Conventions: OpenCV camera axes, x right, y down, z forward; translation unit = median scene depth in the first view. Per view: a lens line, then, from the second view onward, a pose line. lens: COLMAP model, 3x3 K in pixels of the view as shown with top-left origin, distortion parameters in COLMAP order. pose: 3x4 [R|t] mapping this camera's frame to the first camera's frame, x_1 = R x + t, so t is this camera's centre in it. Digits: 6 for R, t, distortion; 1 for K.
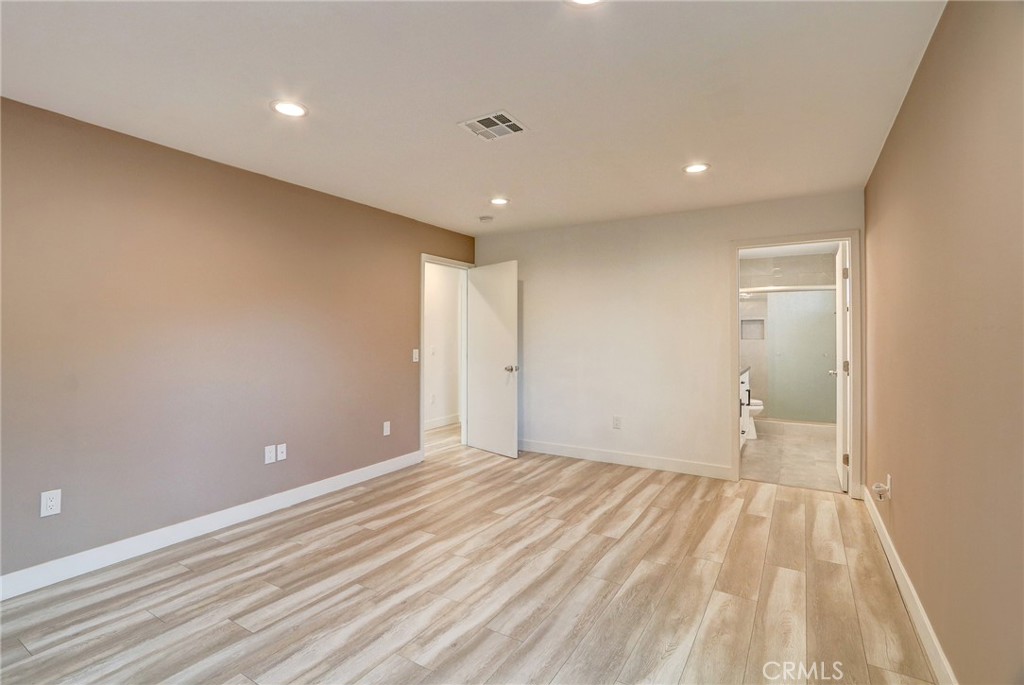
lens RADIAL K [[493.8, 0, 488.4], [0, 493.8, 334.5], [0, 0, 1]] dist [-0.014771, 0.000574]
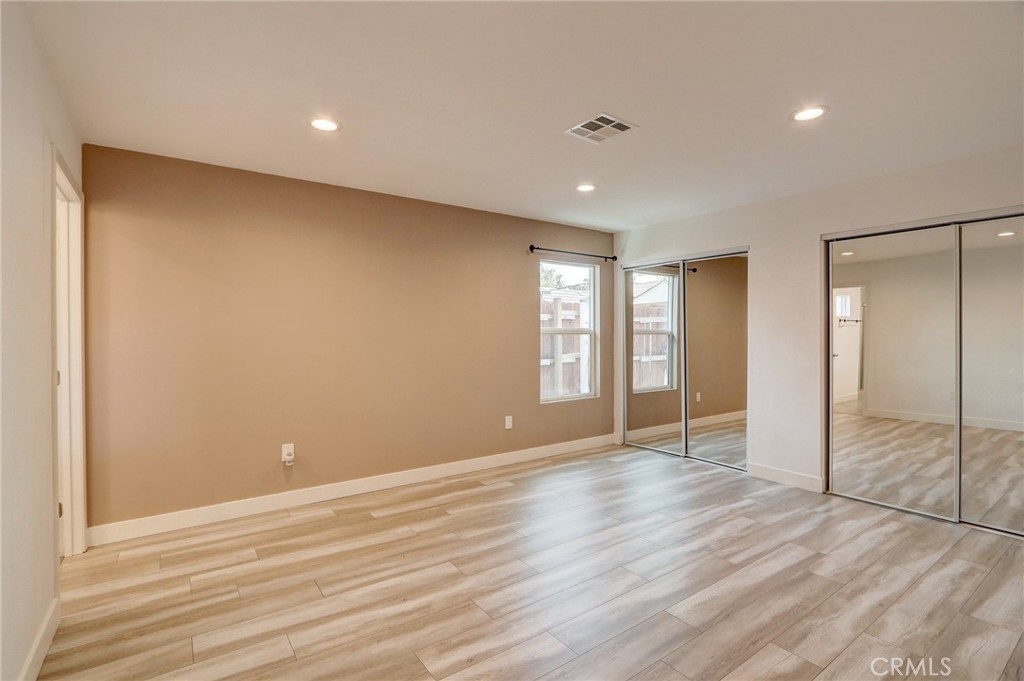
lens RADIAL K [[476.9, 0, 499.7], [0, 476.9, 333.8], [0, 0, 1]] dist [-0.015010, 0.001647]
pose [[-0.930319, 0.000610, 0.366751, -0.137522], [-0.000473, 0.999996, -0.002863, 0.003503], [-0.366752, -0.002837, -0.930315, 1.772947]]
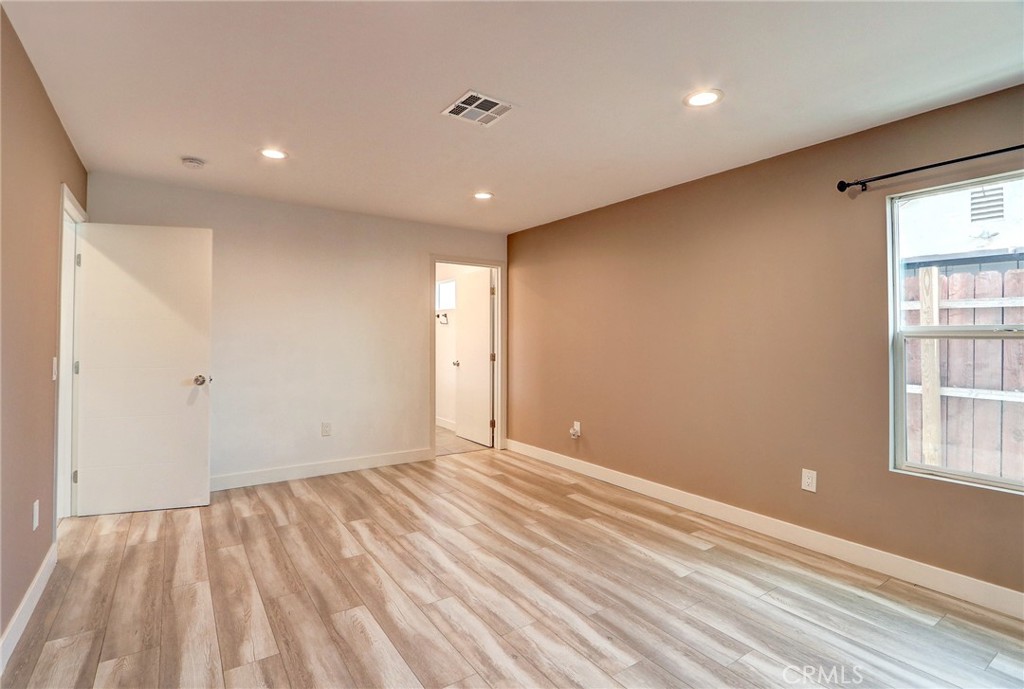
lens RADIAL K [[494.0, 0, 513.4], [0, 494.0, 339.7], [0, 0, 1]] dist [-0.013170, 0.000825]
pose [[0.371457, -0.003472, 0.928444, -0.719926], [-0.010350, 0.999915, 0.007881, 0.001714], [-0.928393, -0.012537, 0.371389, 0.533647]]
